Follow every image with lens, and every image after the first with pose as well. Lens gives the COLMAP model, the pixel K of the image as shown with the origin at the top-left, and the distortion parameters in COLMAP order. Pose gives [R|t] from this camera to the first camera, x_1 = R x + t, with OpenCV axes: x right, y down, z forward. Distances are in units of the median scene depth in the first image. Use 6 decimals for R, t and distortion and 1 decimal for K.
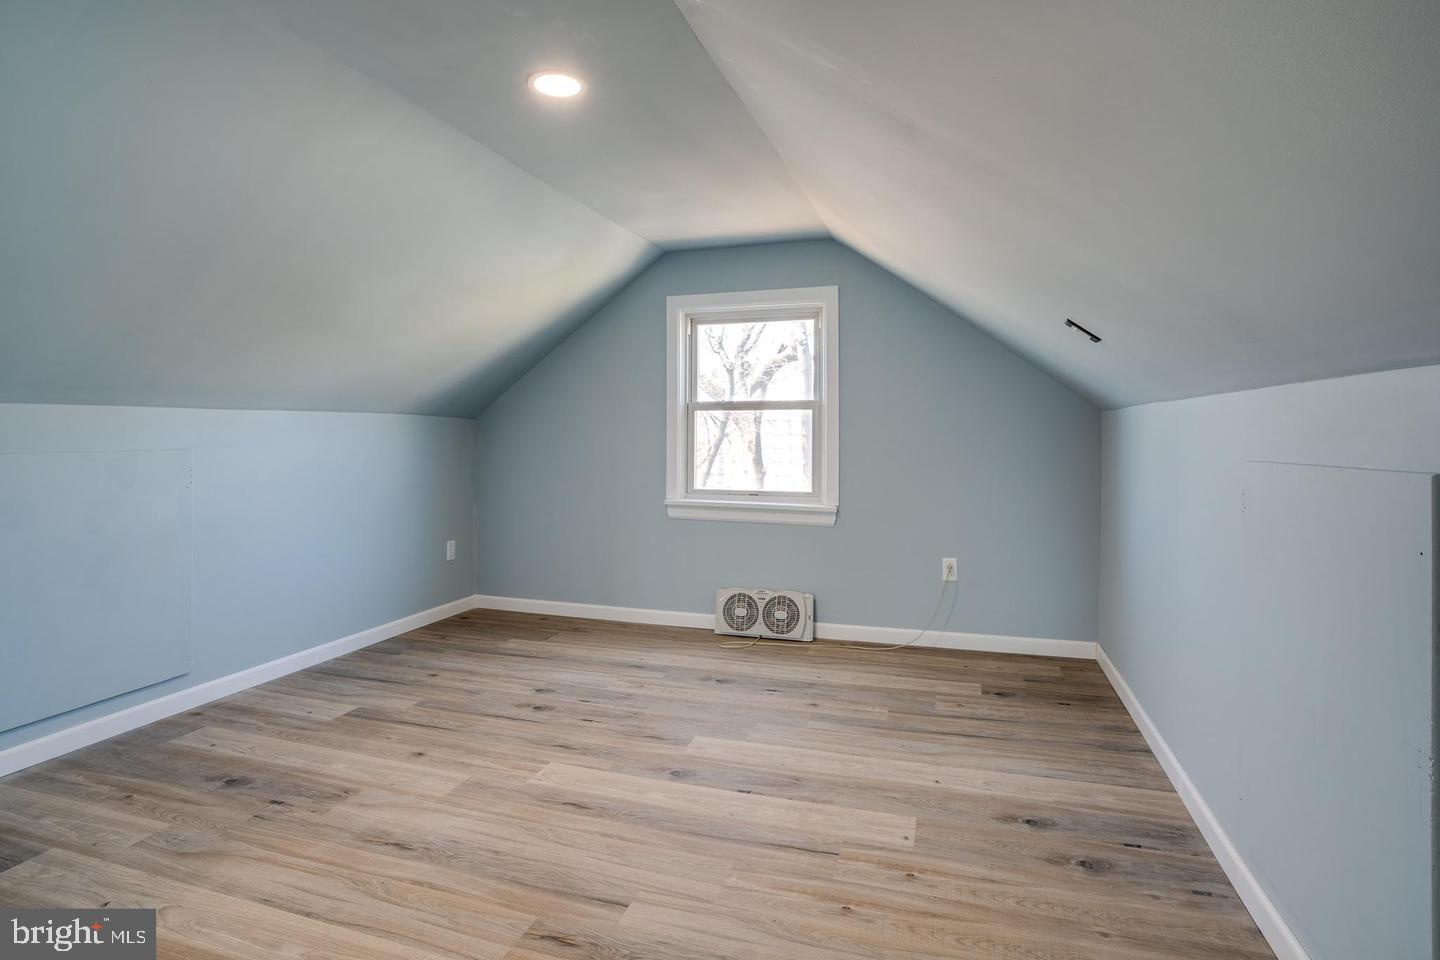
lens RADIAL K [[740.2, 0, 714.2], [0, 740.2, 441.8], [0, 0, 1]] dist [-0.057979, 0.025645]
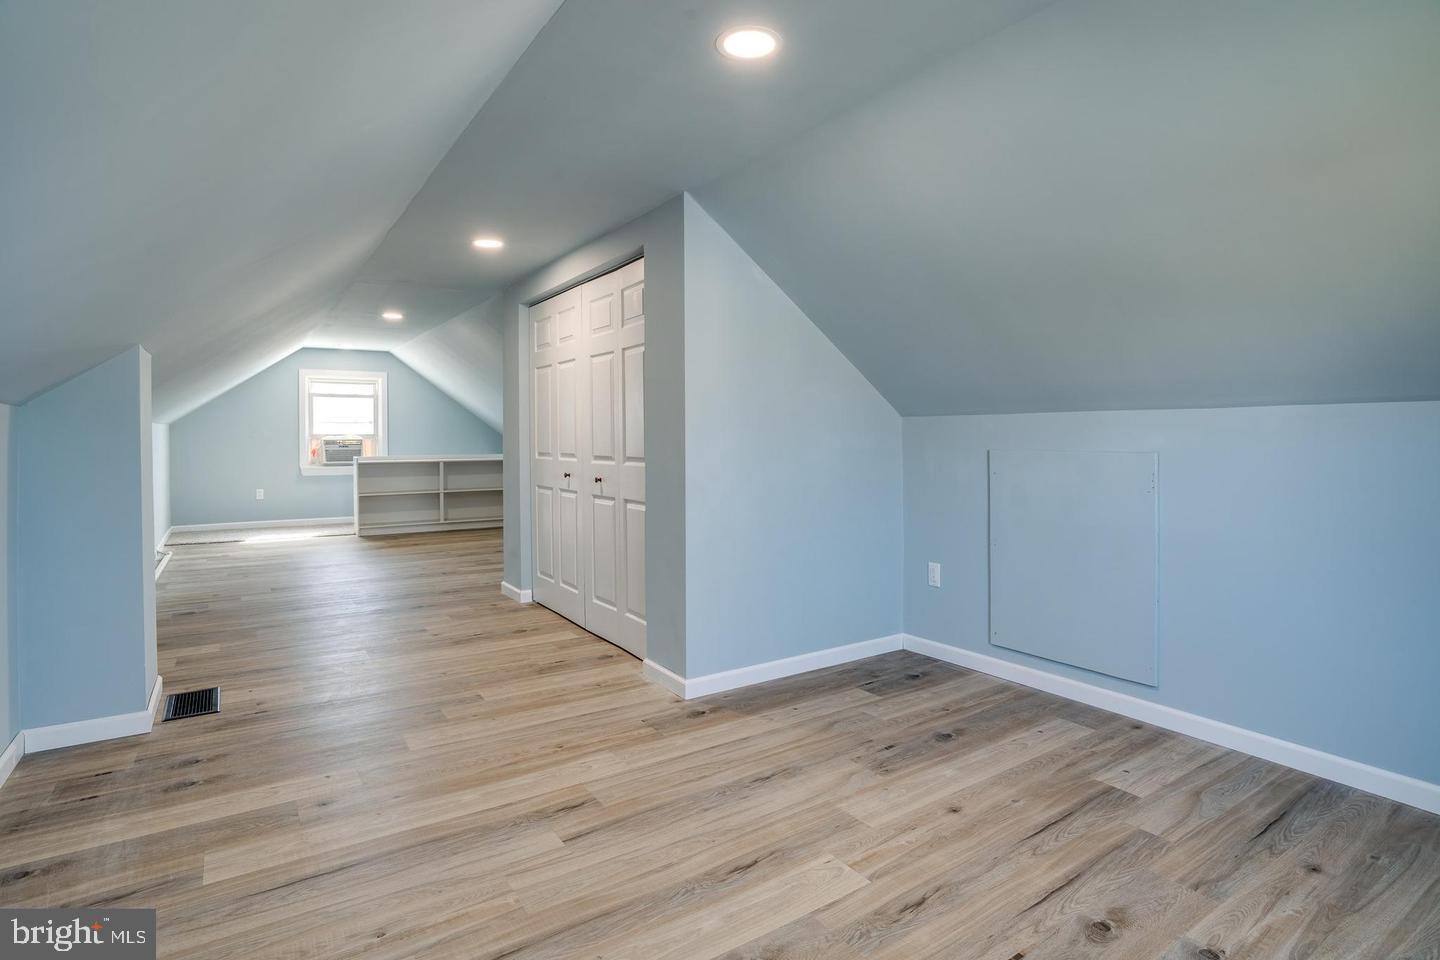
lens RADIAL K [[740.2, 0, 714.2], [0, 740.2, 441.8], [0, 0, 1]] dist [-0.057979, 0.025645]
pose [[-0.619939, 0.008704, -0.784602, 0.499963], [-0.009379, 0.999785, 0.018502, -0.020793], [0.784594, 0.018829, -0.619724, 1.480544]]
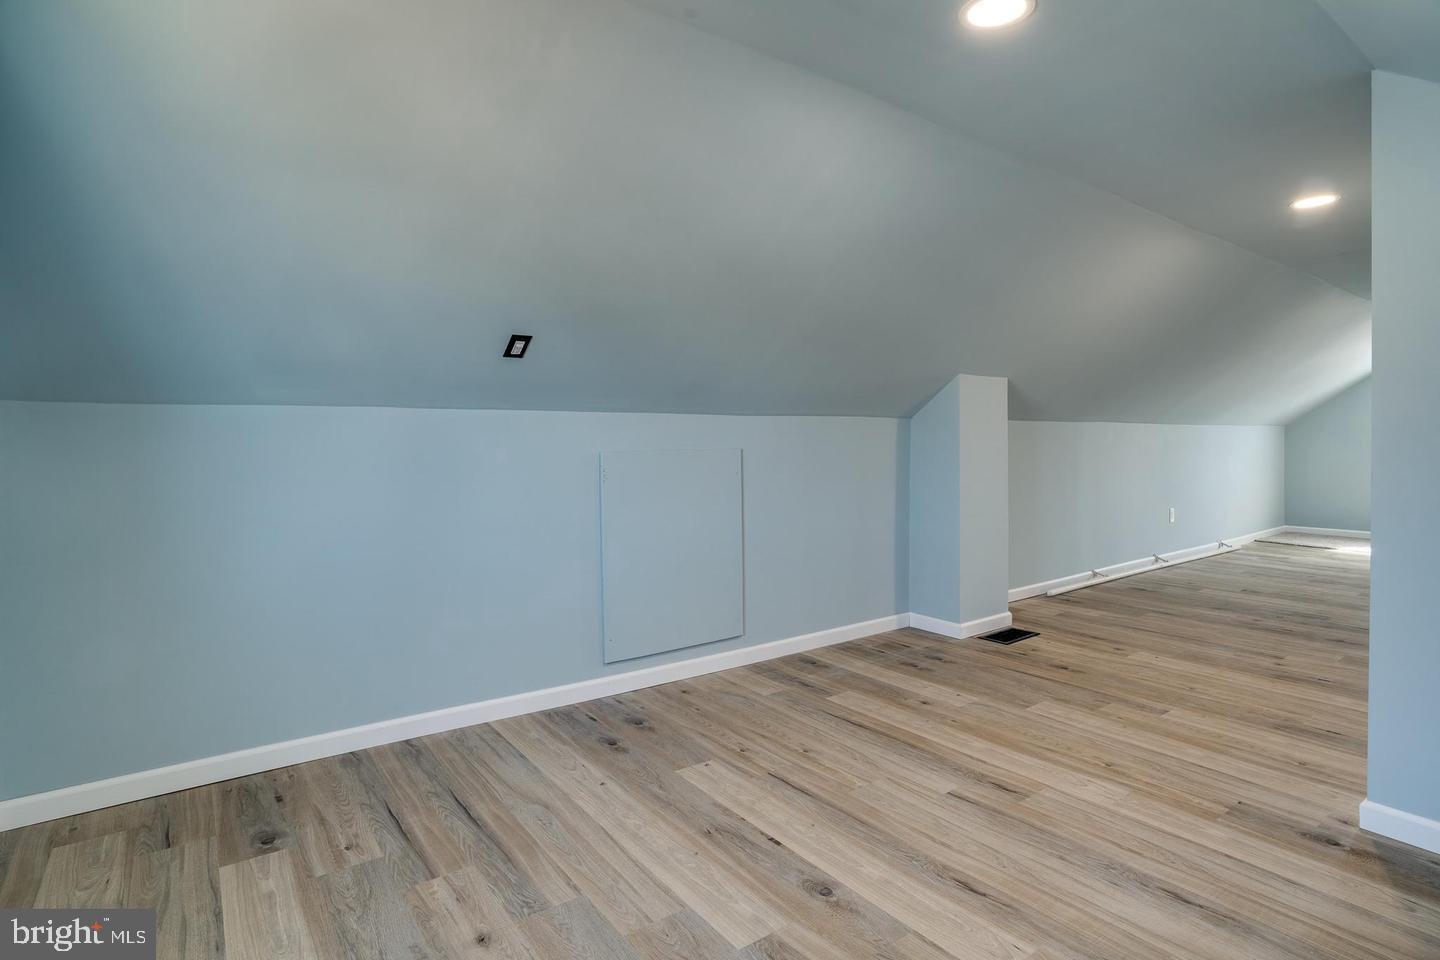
lens RADIAL K [[740.2, 0, 714.2], [0, 740.2, 441.8], [0, 0, 1]] dist [-0.057979, 0.025645]
pose [[-0.812086, -0.003583, 0.583527, -0.425138], [0.008346, 0.999808, 0.017754, -0.022752], [-0.583478, 0.019288, -0.811900, 1.803727]]
